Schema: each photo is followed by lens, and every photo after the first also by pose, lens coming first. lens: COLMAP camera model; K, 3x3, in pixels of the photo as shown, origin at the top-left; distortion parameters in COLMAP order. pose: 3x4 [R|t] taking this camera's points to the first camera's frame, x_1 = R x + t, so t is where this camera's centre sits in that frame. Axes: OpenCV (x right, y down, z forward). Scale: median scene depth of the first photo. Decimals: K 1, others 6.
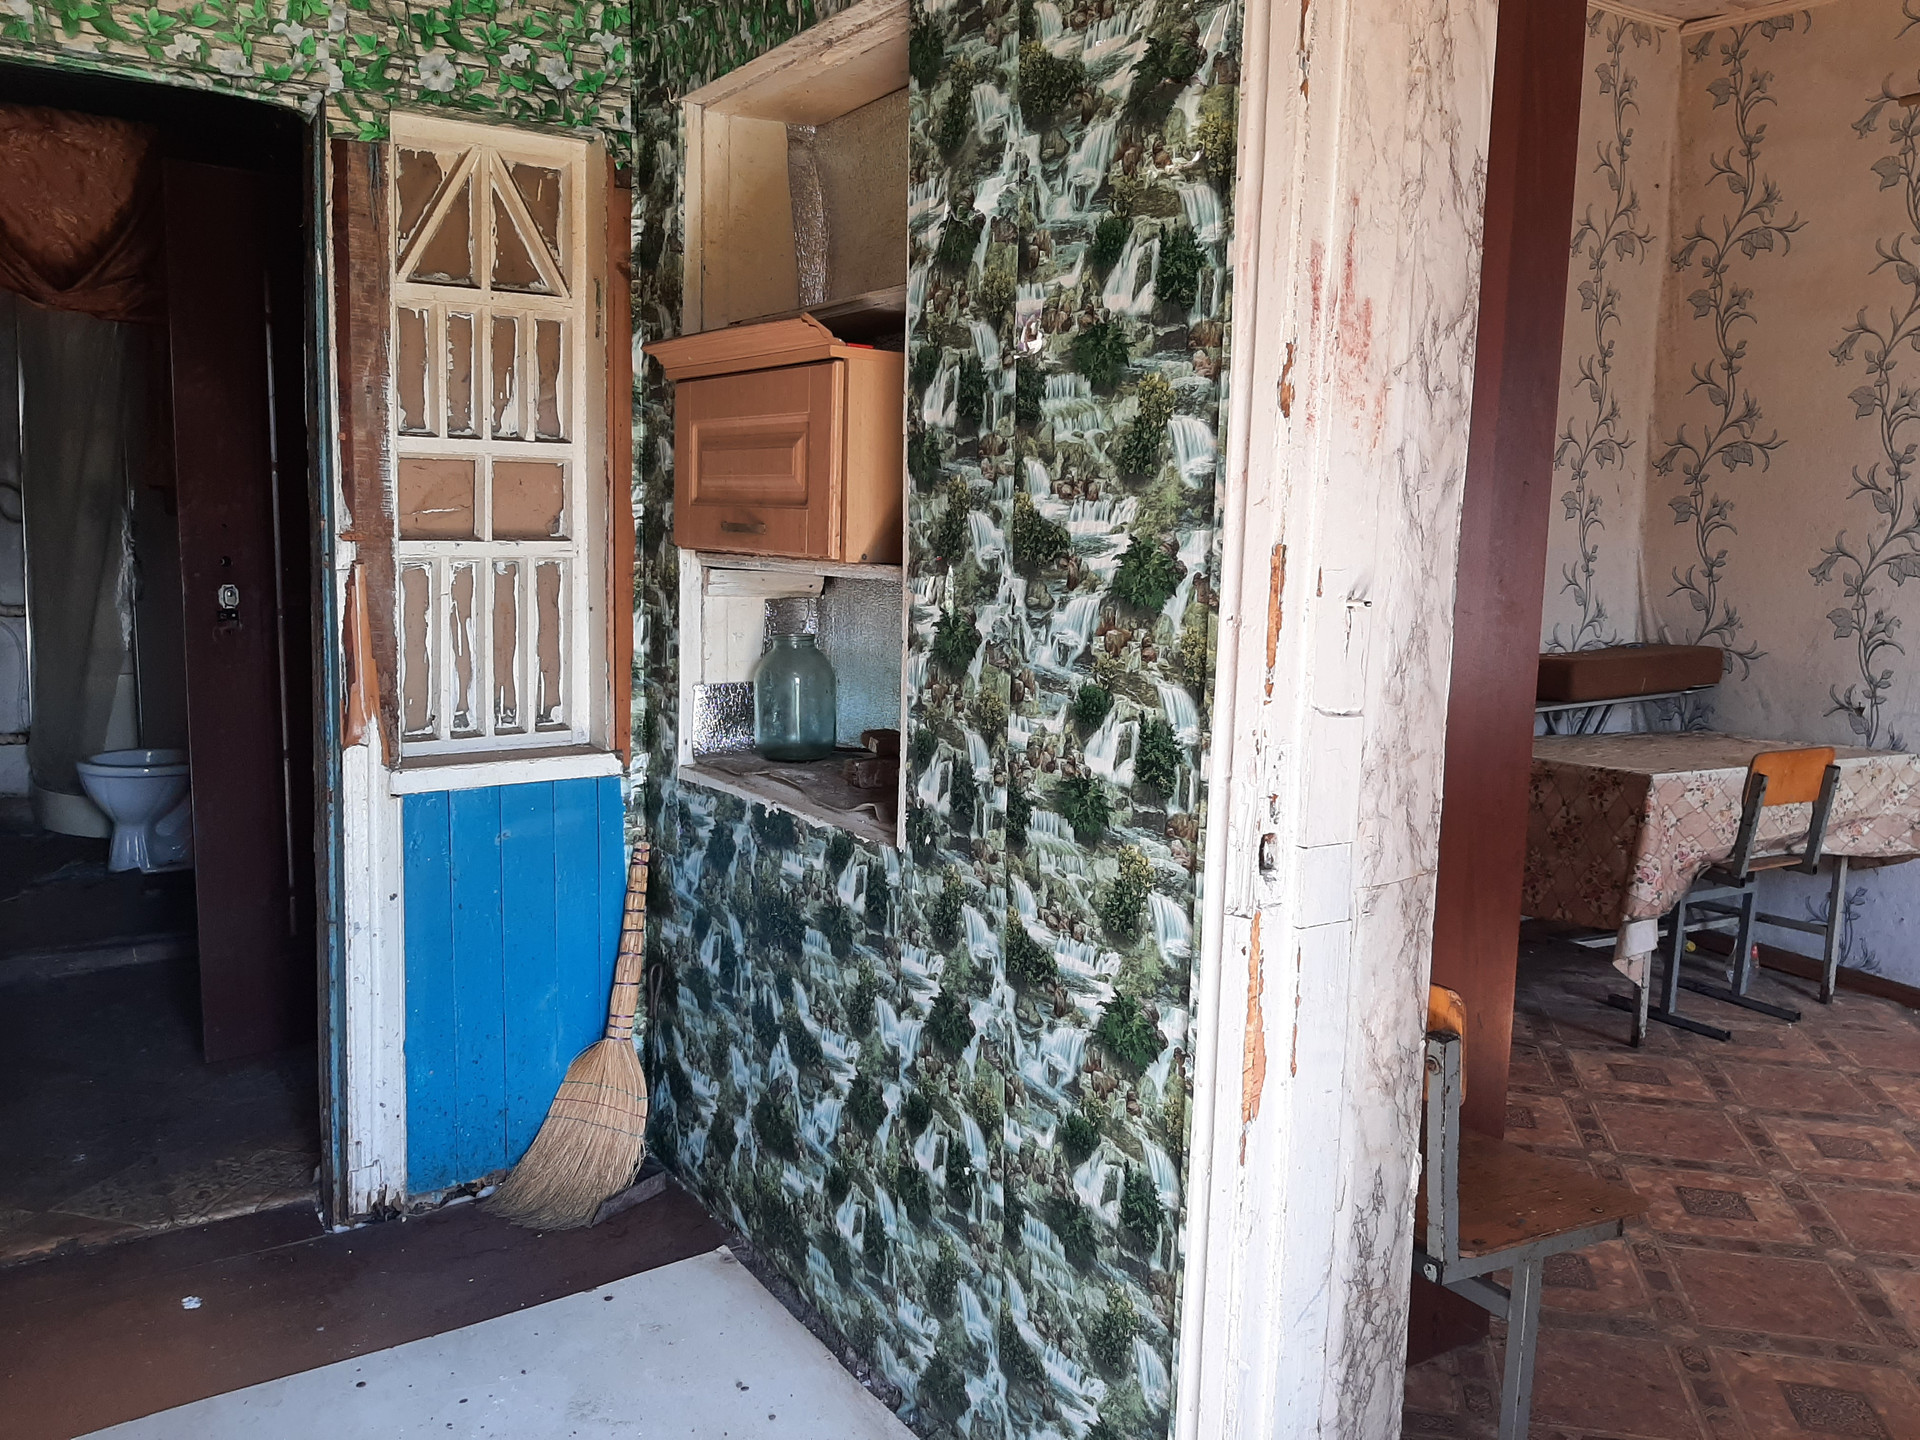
lens RADIAL K [[1487.3, 0, 984.9], [0, 1487.3, 714.7], [0, 0, 1]] dist [0.074229, -0.140257]
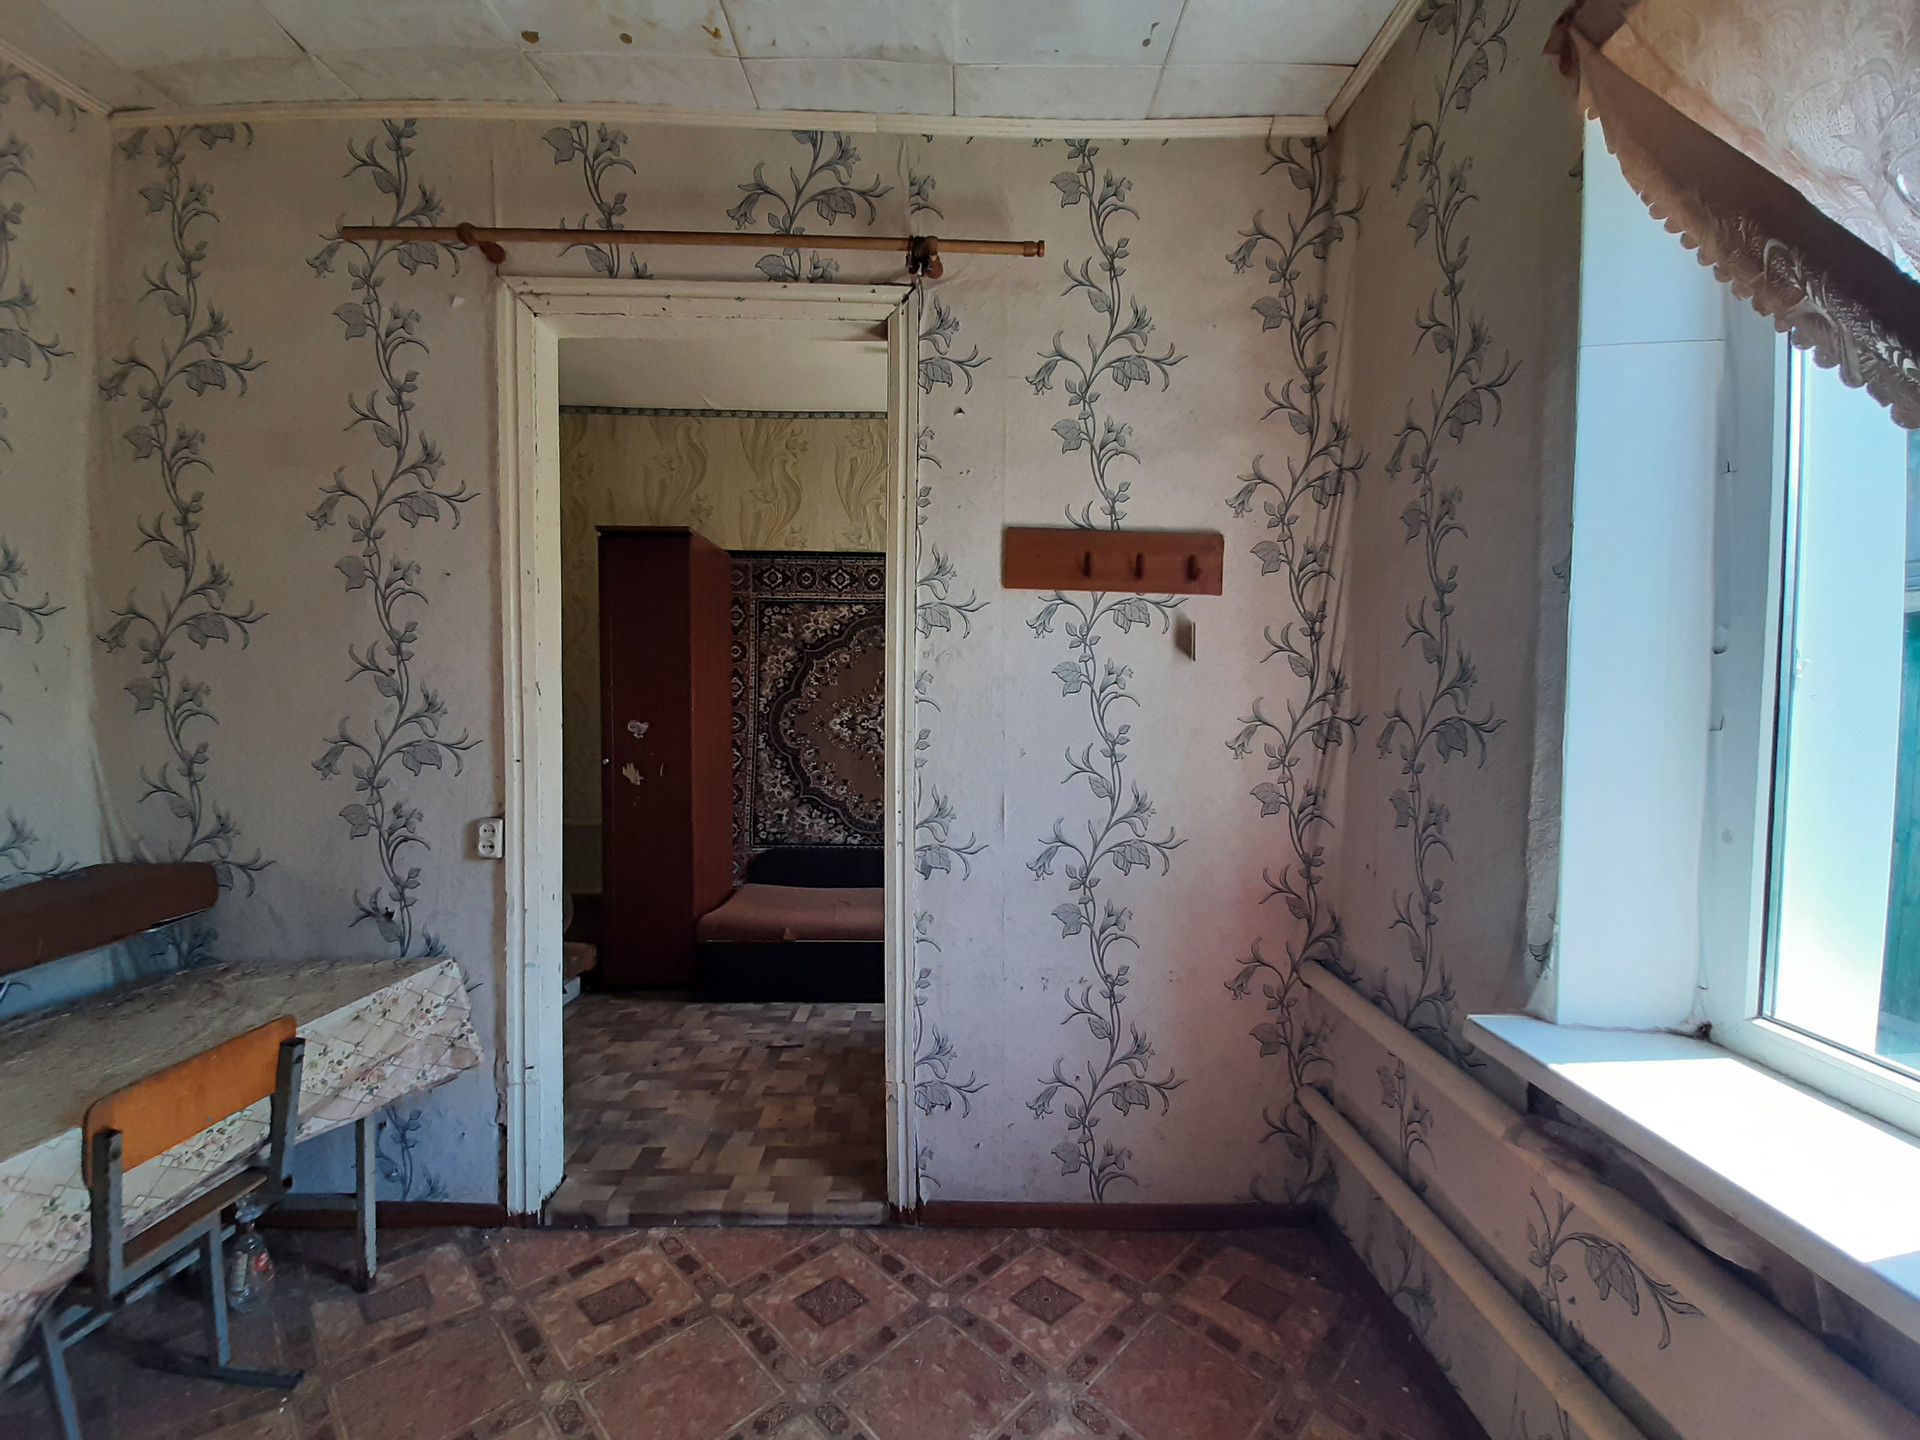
lens RADIAL K [[750.7, 0, 986.7], [0, 750.7, 725.9], [0, 0, 1]] dist [0.013766, -0.013294]
pose [[0.524159, -0.050176, 0.850141, 0.613392], [0.119623, 0.992704, -0.015164, -0.102526], [-0.843177, 0.109645, 0.526336, 0.702564]]
